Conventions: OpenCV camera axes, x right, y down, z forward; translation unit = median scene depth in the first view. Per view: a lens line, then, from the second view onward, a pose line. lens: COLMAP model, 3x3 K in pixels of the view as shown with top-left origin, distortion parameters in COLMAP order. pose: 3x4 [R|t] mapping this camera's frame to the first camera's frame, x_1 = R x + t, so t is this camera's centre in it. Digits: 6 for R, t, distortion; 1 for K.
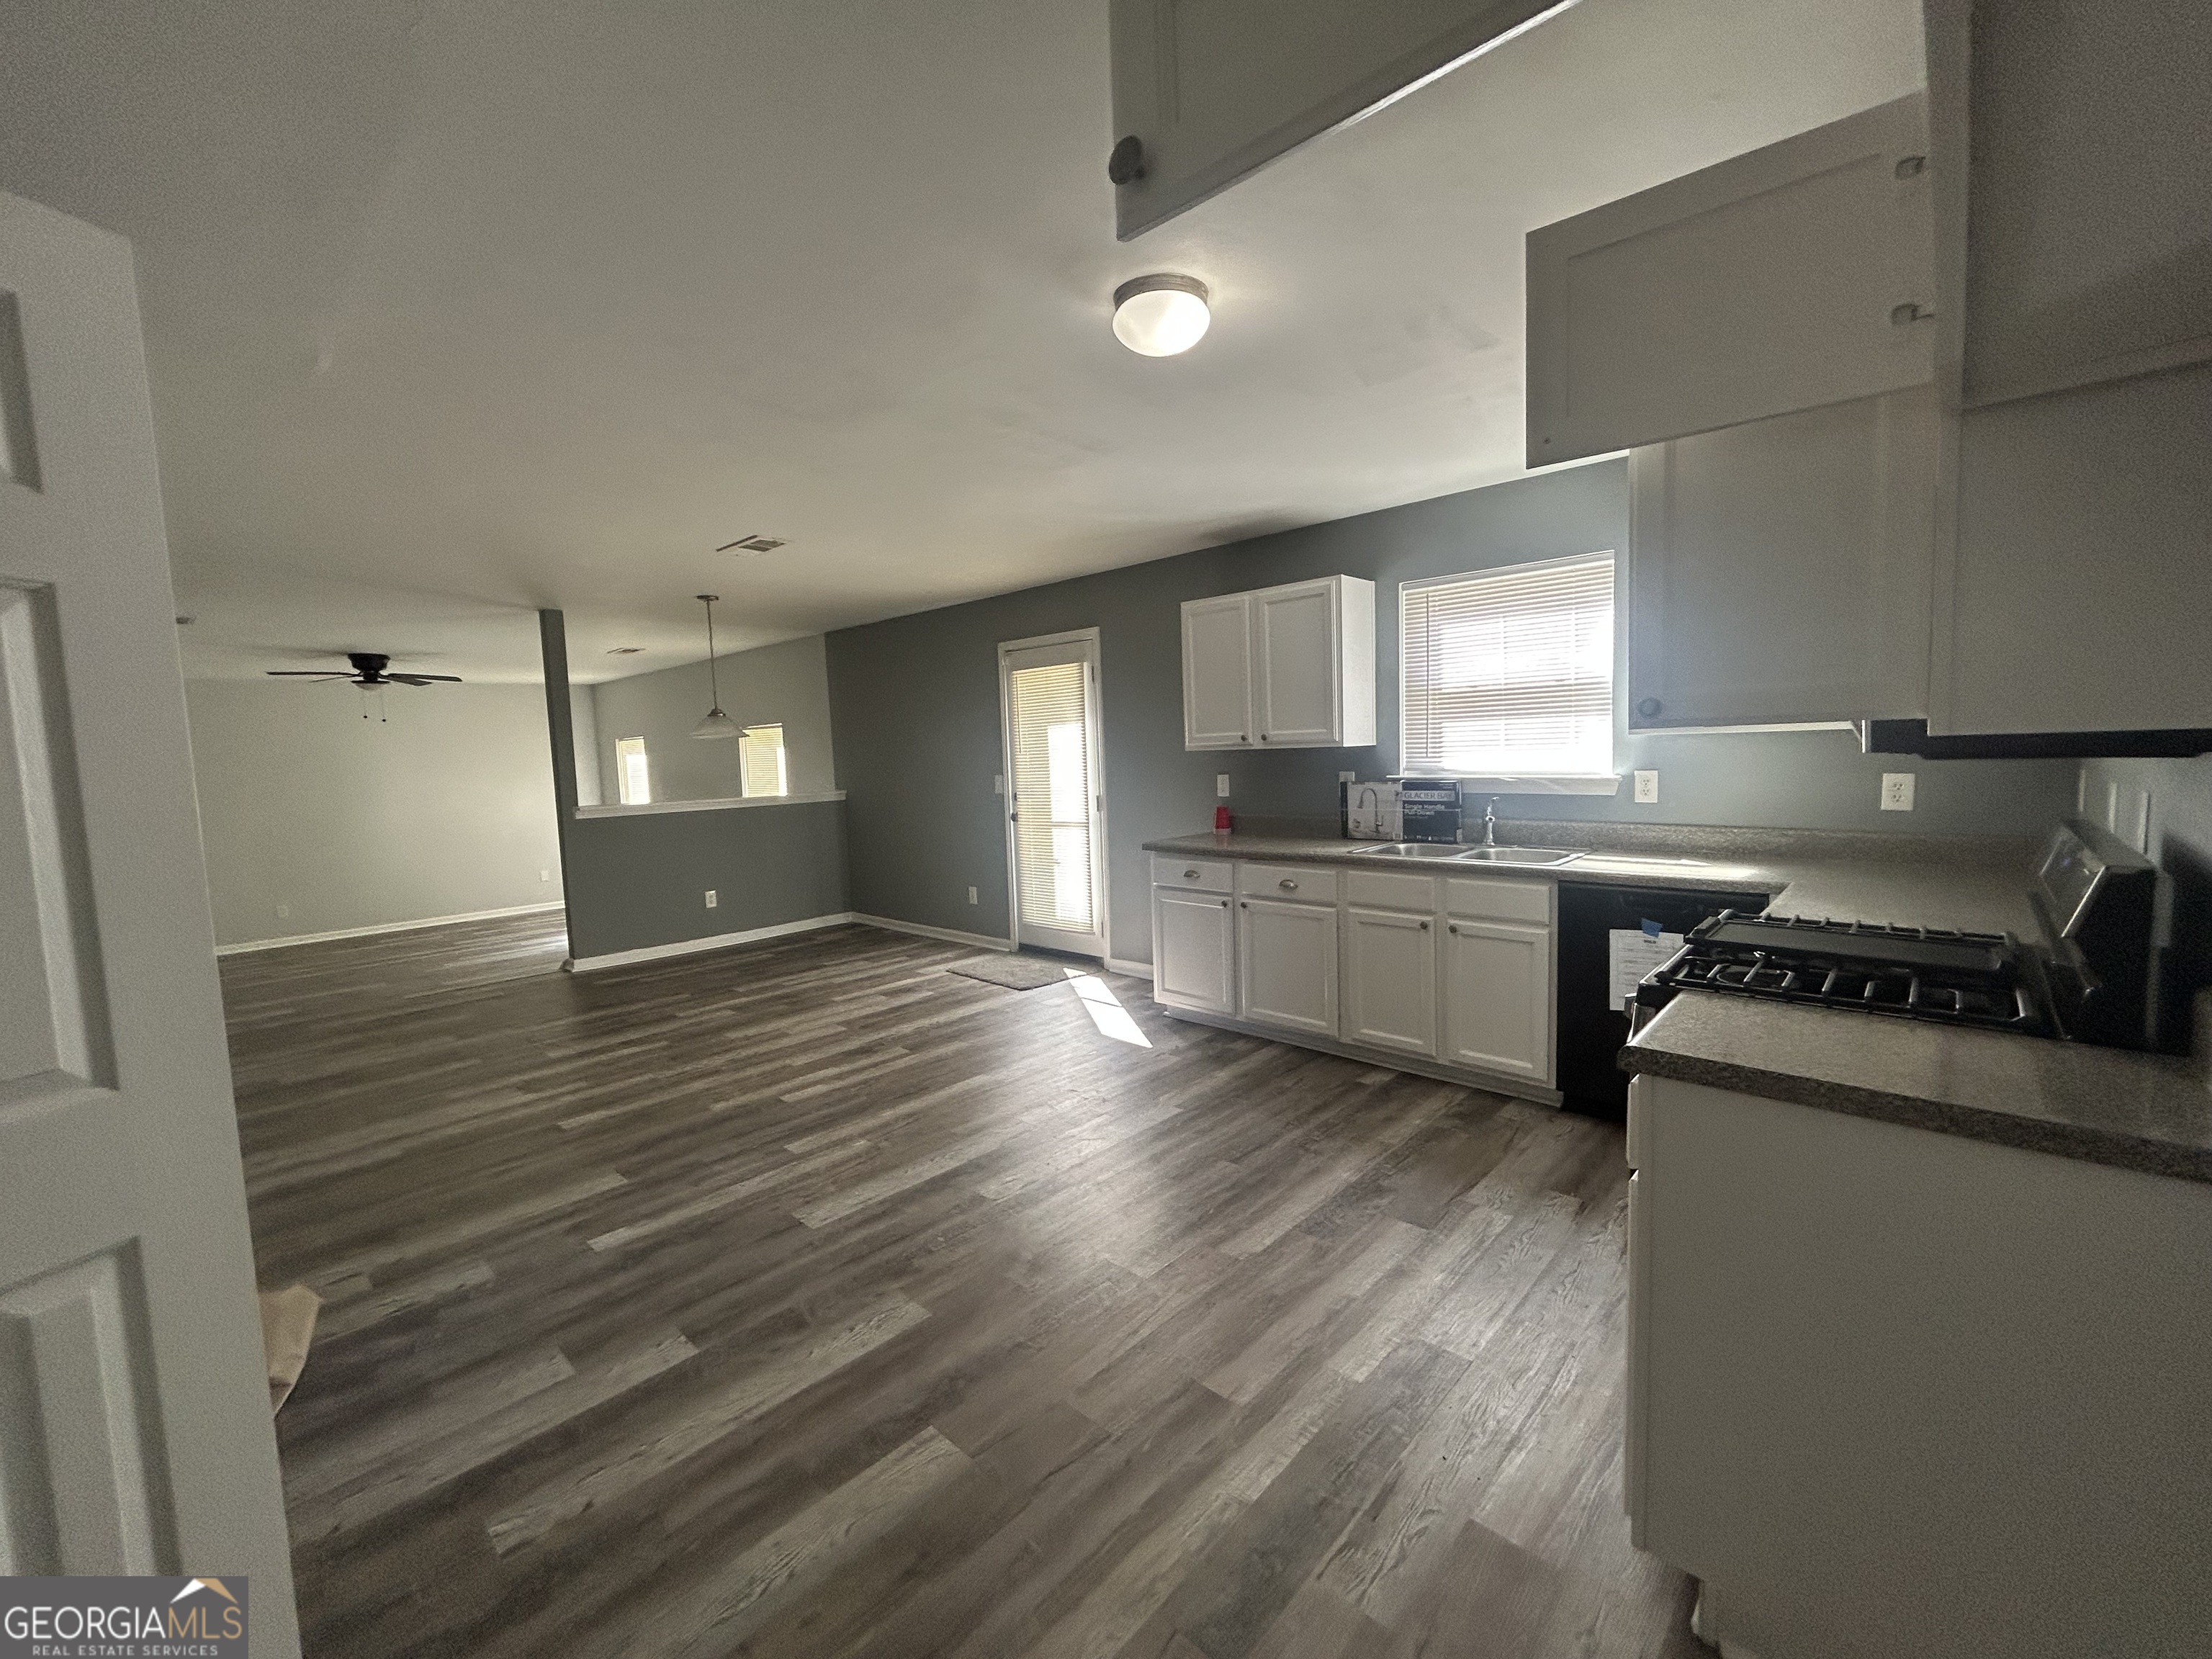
lens RADIAL K [[900.9, 0, 1104.0], [0, 900.9, 826.0], [0, 0, 1]] dist [0.001408, 0.000744]
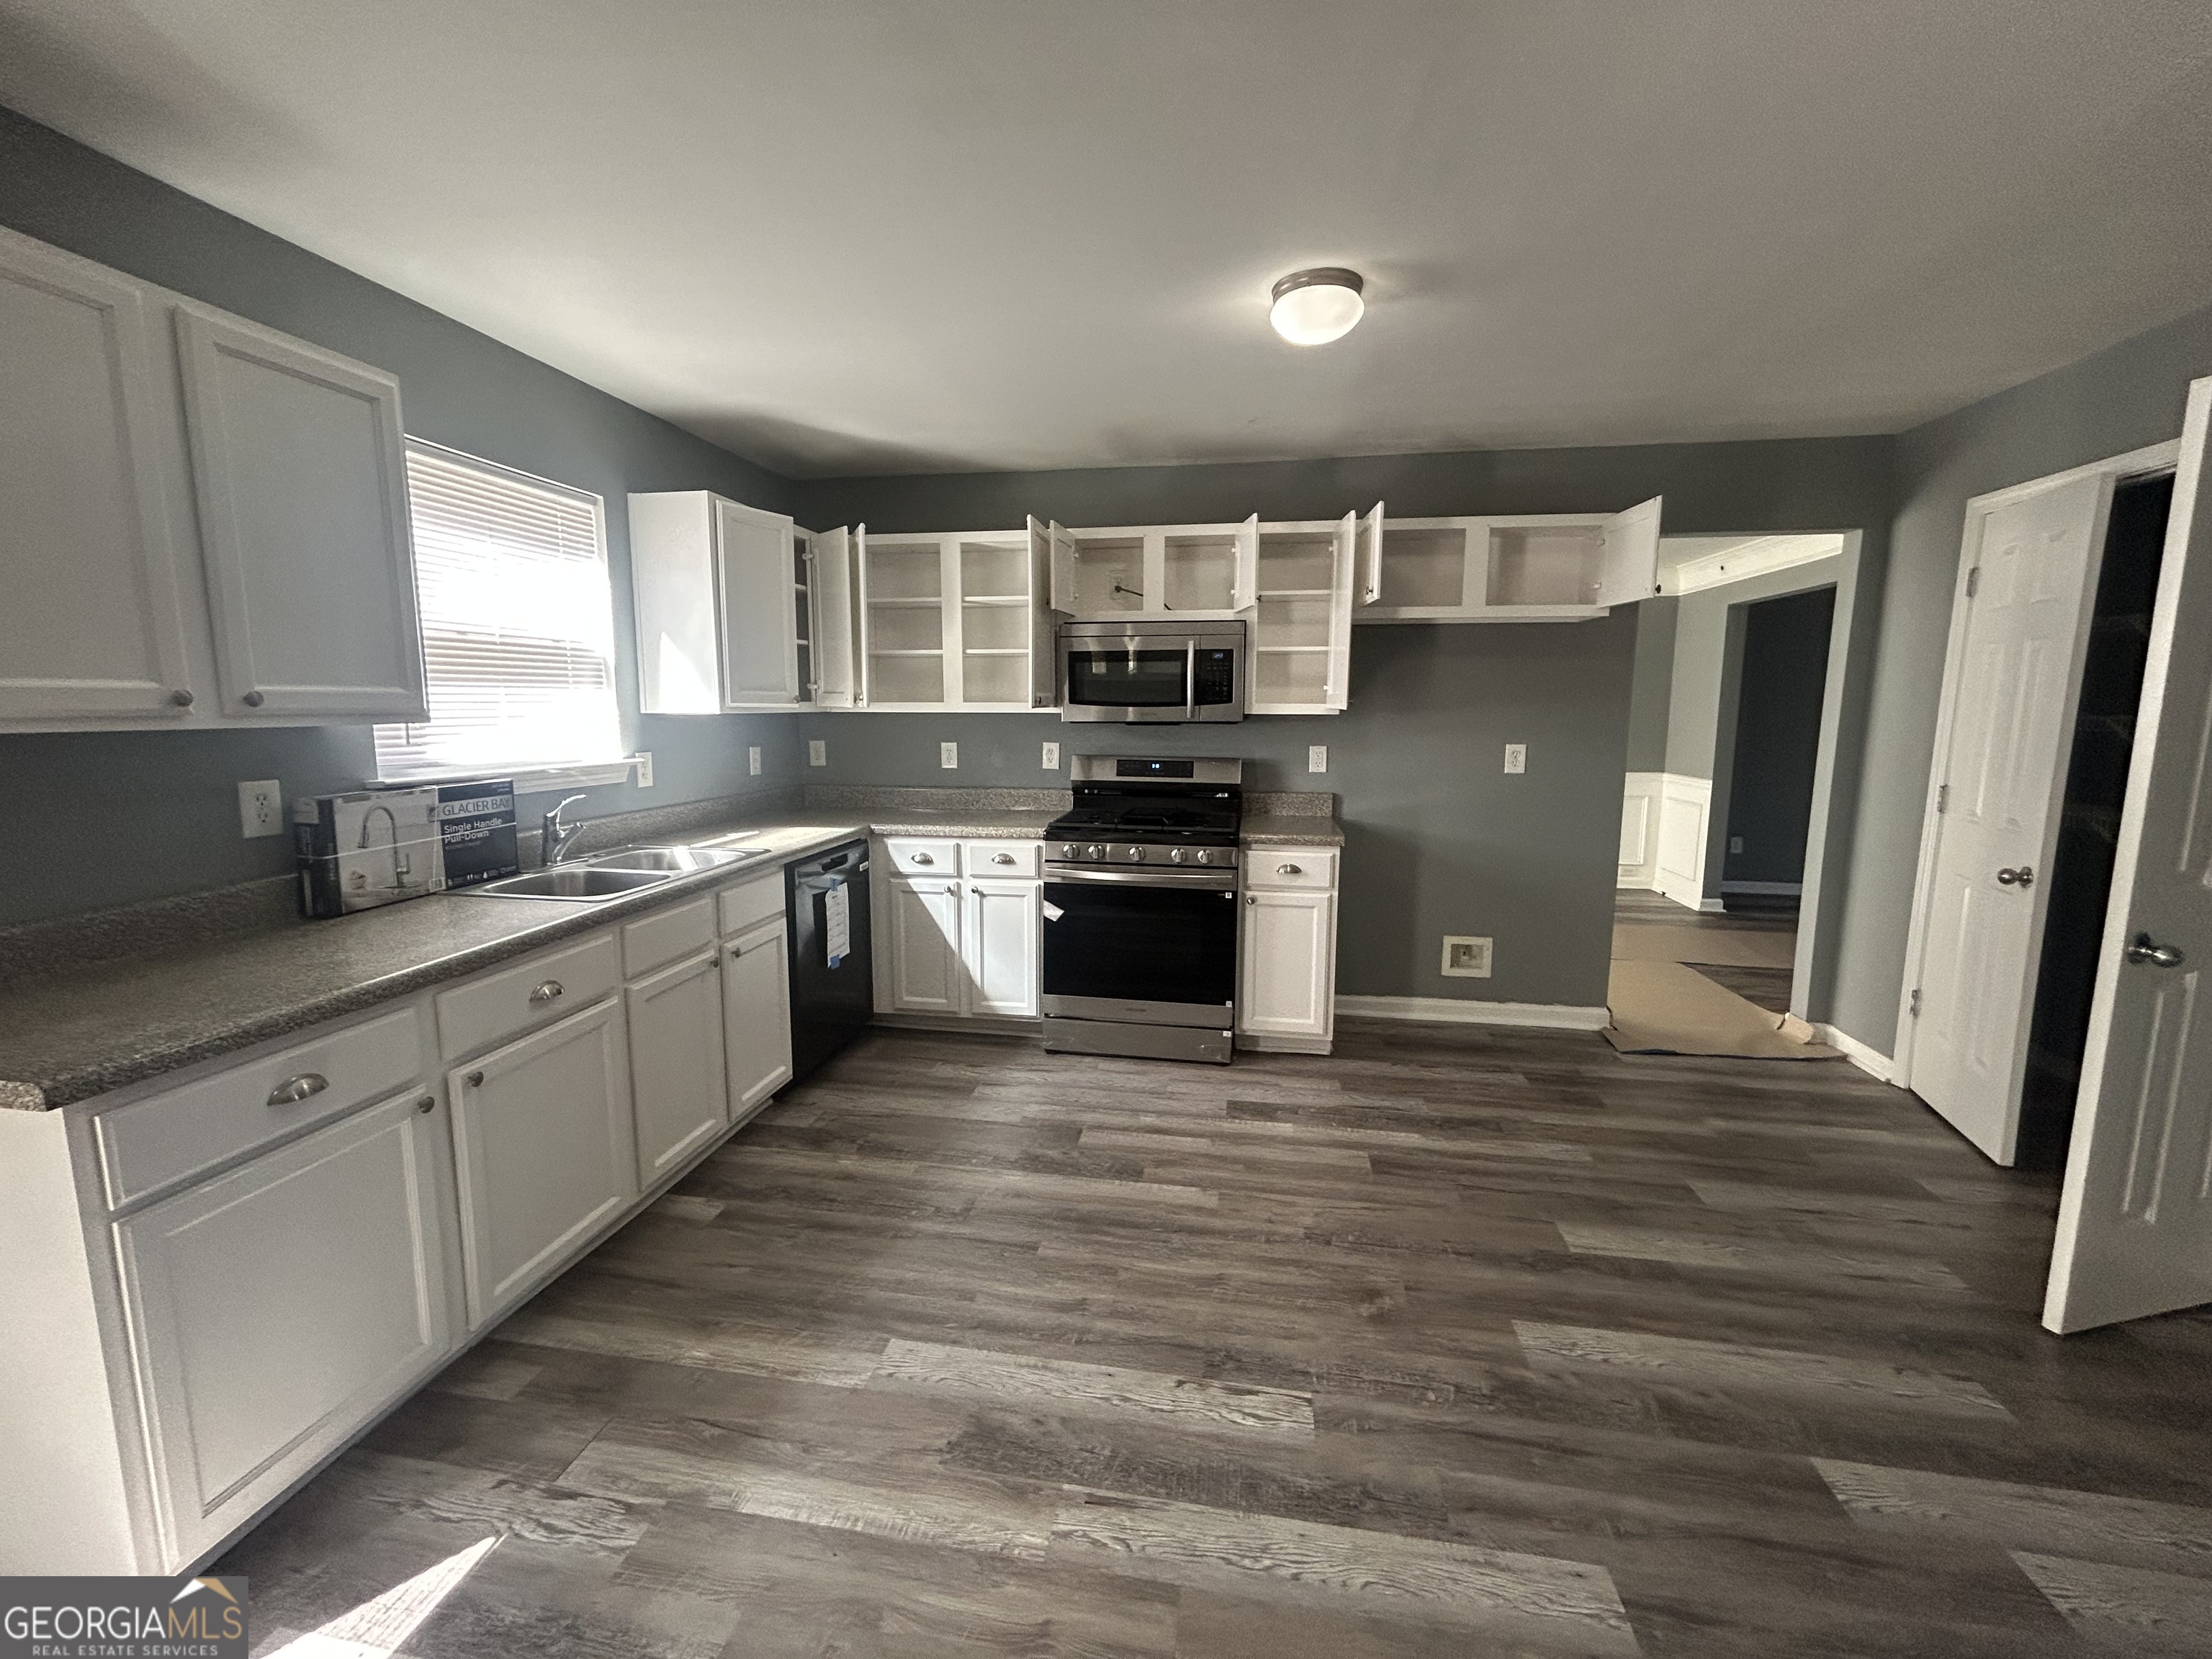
lens RADIAL K [[900.9, 0, 1104.0], [0, 900.9, 826.0], [0, 0, 1]] dist [0.001408, 0.000744]
pose [[-0.553512, -0.079166, 0.829070, -0.471121], [0.089898, 0.983976, 0.153977, -0.094559], [-0.827975, 0.159760, -0.537526, 1.211578]]
